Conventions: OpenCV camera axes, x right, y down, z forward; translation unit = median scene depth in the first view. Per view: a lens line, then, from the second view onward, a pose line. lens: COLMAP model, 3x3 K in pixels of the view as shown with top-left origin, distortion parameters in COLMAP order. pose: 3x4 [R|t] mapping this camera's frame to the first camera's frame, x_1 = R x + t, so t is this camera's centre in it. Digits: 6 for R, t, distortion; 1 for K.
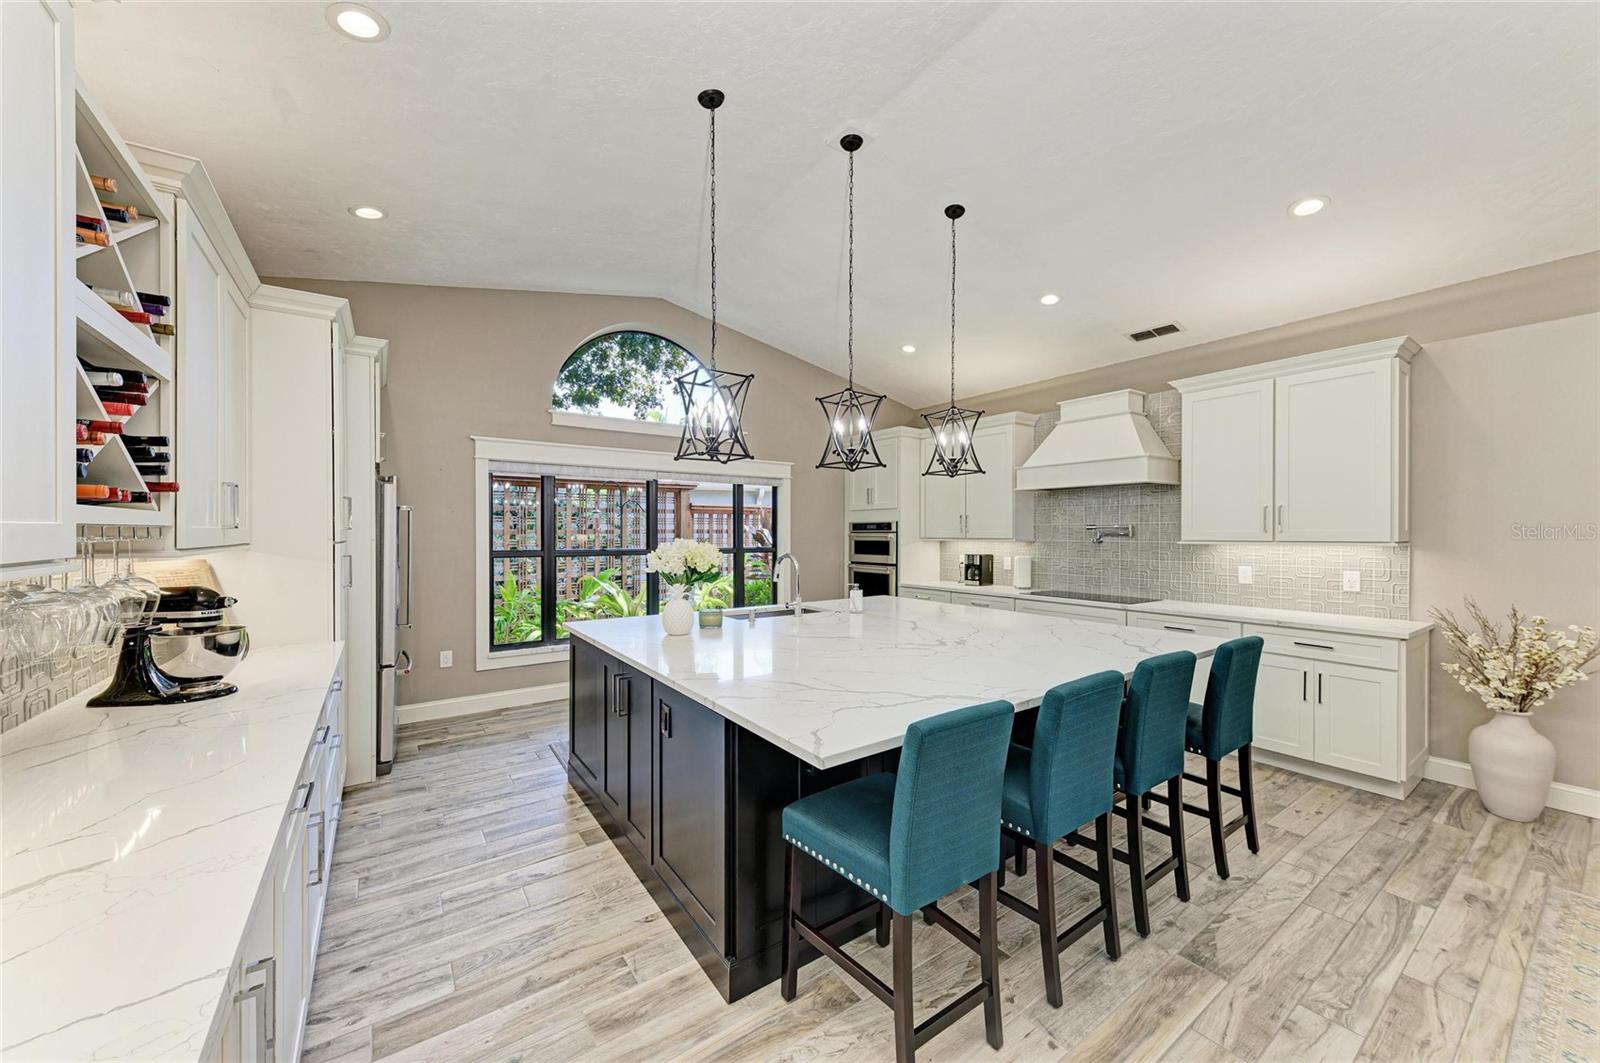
lens RADIAL K [[586.3, 0, 801.4], [0, 586.3, 534.0], [0, 0, 1]] dist [0.016704, -0.003734]
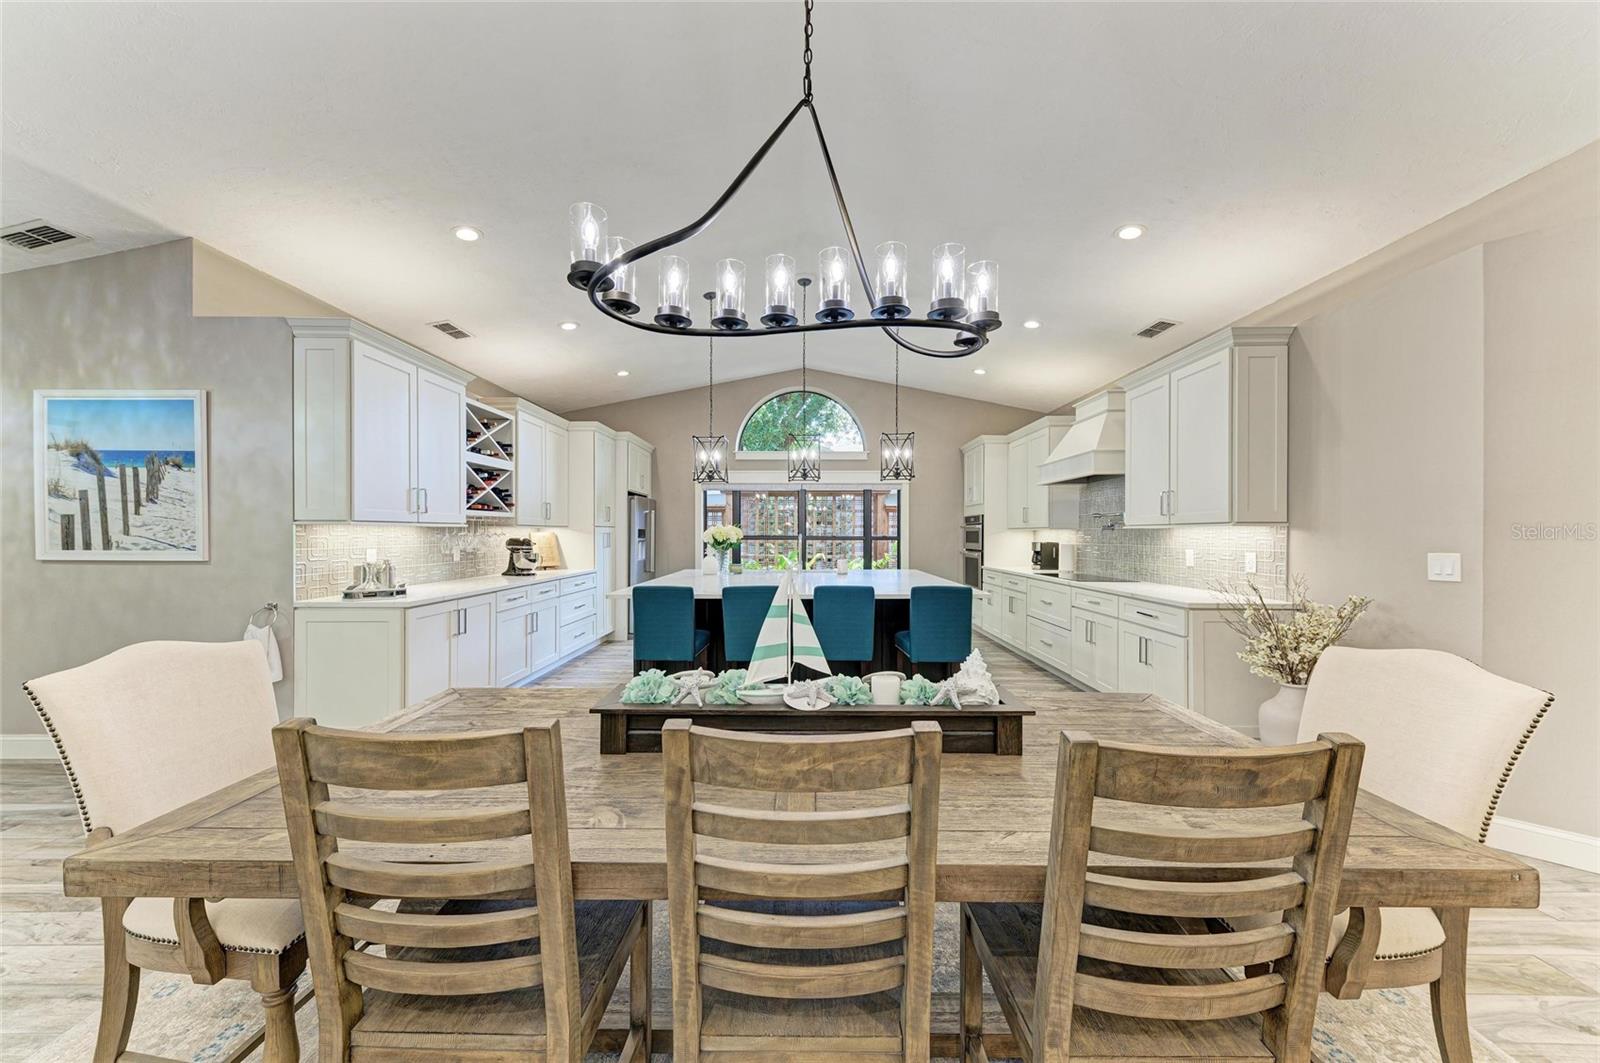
lens RADIAL K [[552.6, 0, 800.6], [0, 552.6, 536.6], [0, 0, 1]] dist [0.012344, -0.004535]
pose [[0.814327, 0.004406, -0.580390, 0.775496], [-0.003195, 0.999990, 0.003109, 0.031512], [0.580398, -0.000678, 0.814333, -0.203528]]
